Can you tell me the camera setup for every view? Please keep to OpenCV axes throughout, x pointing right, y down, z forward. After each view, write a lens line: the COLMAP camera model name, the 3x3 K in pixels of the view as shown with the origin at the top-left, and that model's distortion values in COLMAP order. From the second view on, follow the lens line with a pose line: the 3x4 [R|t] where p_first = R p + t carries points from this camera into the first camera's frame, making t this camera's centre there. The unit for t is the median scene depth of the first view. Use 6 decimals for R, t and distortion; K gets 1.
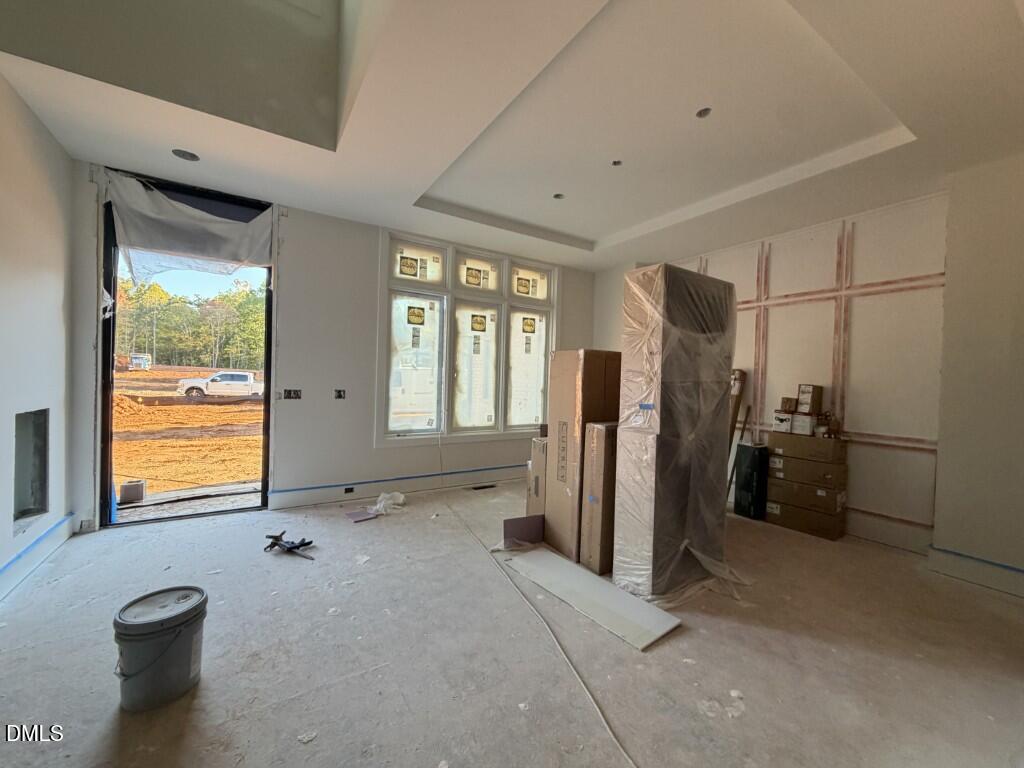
lens RADIAL K [[409.9, 0, 509.5], [0, 409.9, 385.6], [0, 0, 1]] dist [-0.000398, -0.000032]
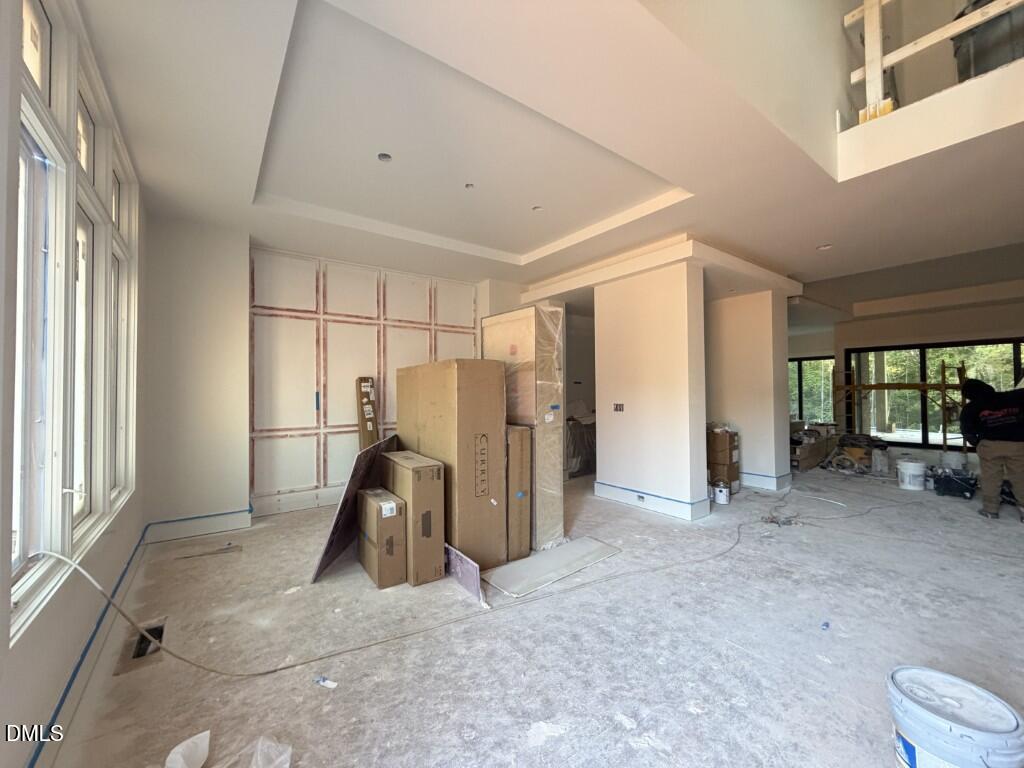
lens RADIAL K [[409.9, 0, 509.5], [0, 409.9, 382.6], [0, 0, 1]] dist [-0.000398, -0.000032]
pose [[-0.073286, -0.008885, 0.997271, -0.741370], [0.024300, 0.999648, 0.010691, -0.035761], [-0.997015, 0.025017, -0.073044, 0.895543]]
